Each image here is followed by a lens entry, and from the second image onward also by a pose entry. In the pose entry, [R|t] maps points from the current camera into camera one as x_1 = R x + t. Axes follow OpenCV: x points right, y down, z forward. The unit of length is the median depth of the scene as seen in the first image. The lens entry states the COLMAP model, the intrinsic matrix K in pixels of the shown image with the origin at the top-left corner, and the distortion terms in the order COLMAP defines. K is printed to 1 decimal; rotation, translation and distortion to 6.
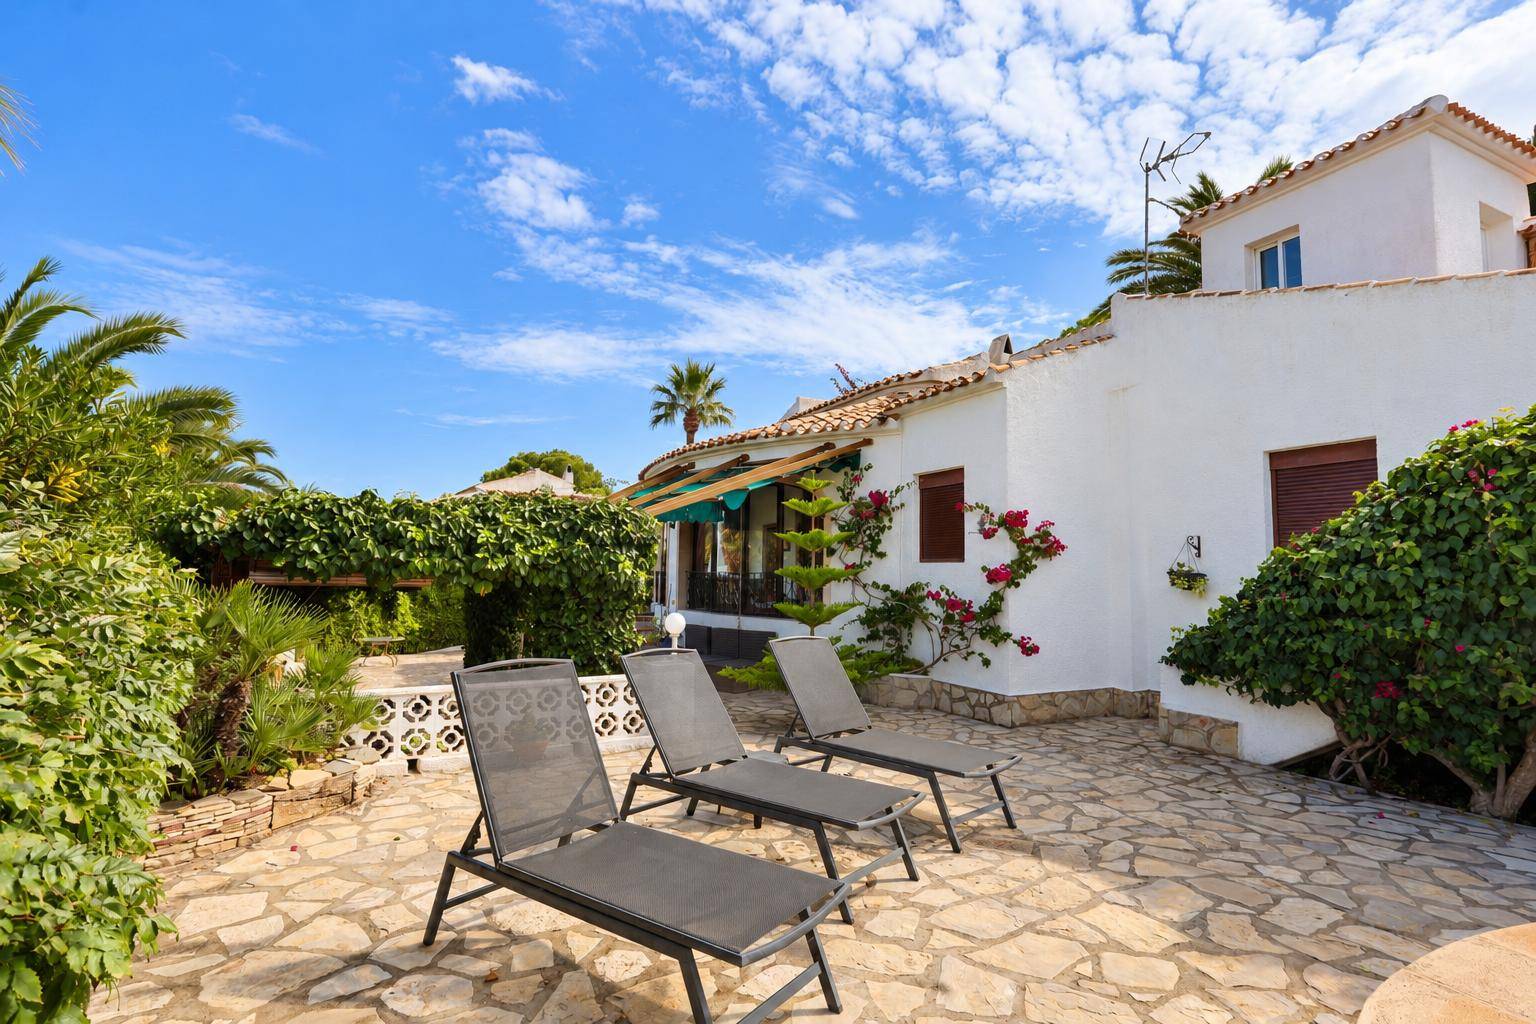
lens RADIAL K [[674.9, 0, 768.0], [0, 674.9, 512.0], [0, 0, 1]] dist [-0.042307, 0.014894]
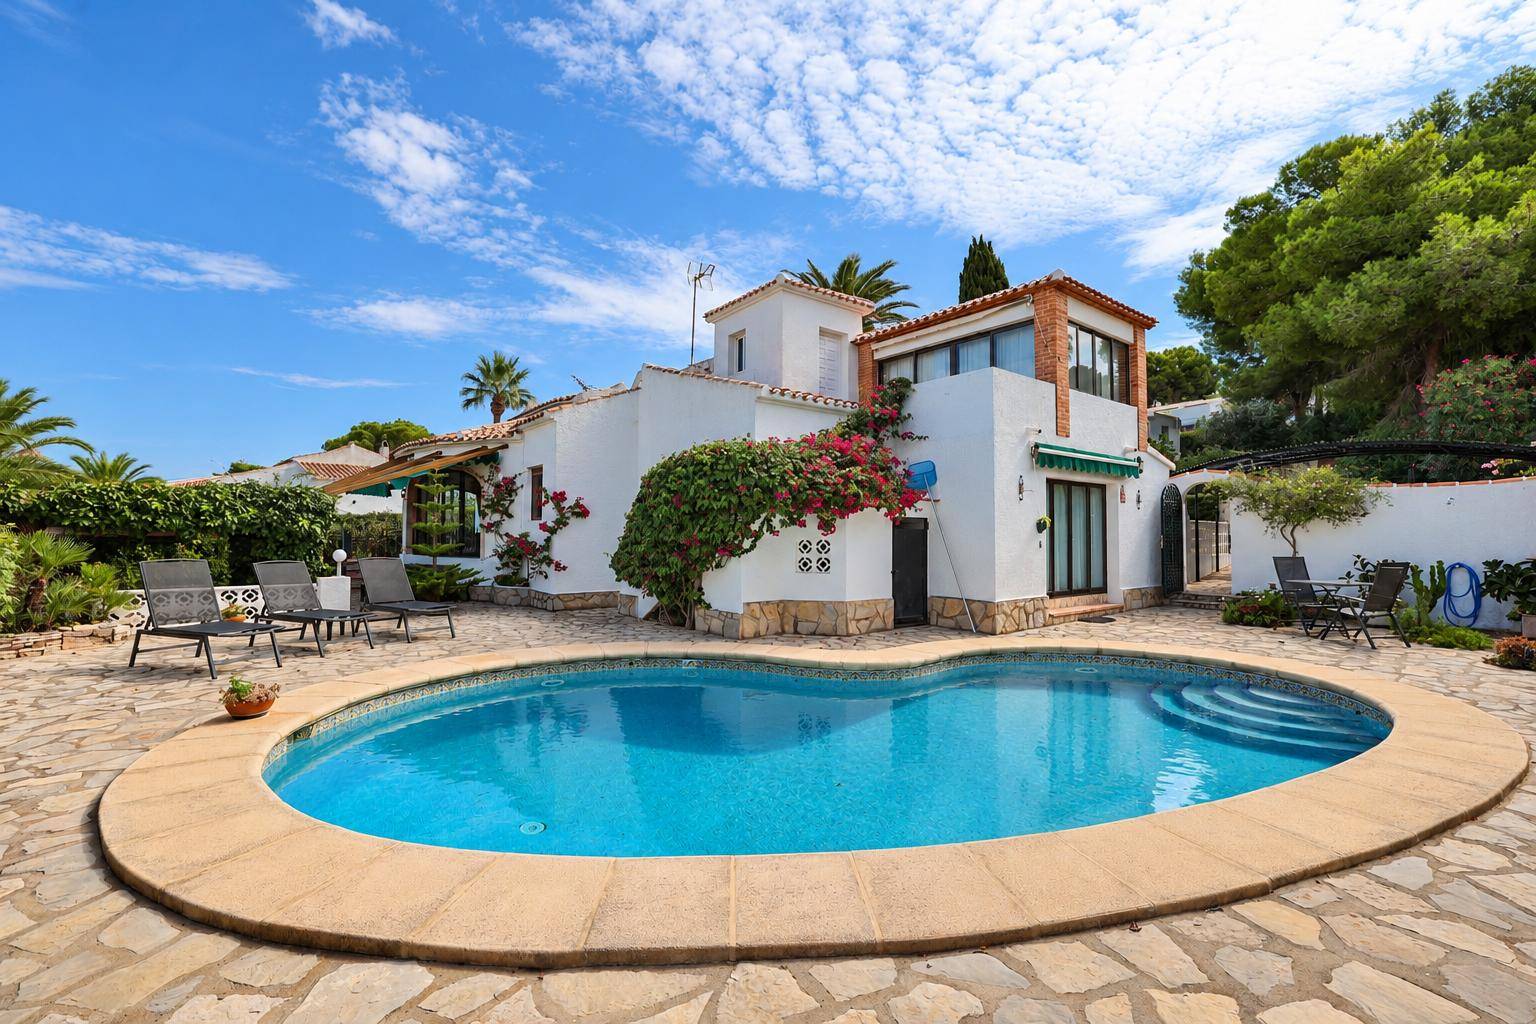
lens RADIAL K [[627.2, 0, 769.0], [0, 627.2, 505.0], [0, 0, 1]] dist [-0.027705, 0.010520]
pose [[0.982318, -0.001472, 0.187213, 0.102774], [-0.007261, 0.998917, 0.045955, -0.007840], [-0.187078, -0.046501, 0.981244, -0.124598]]
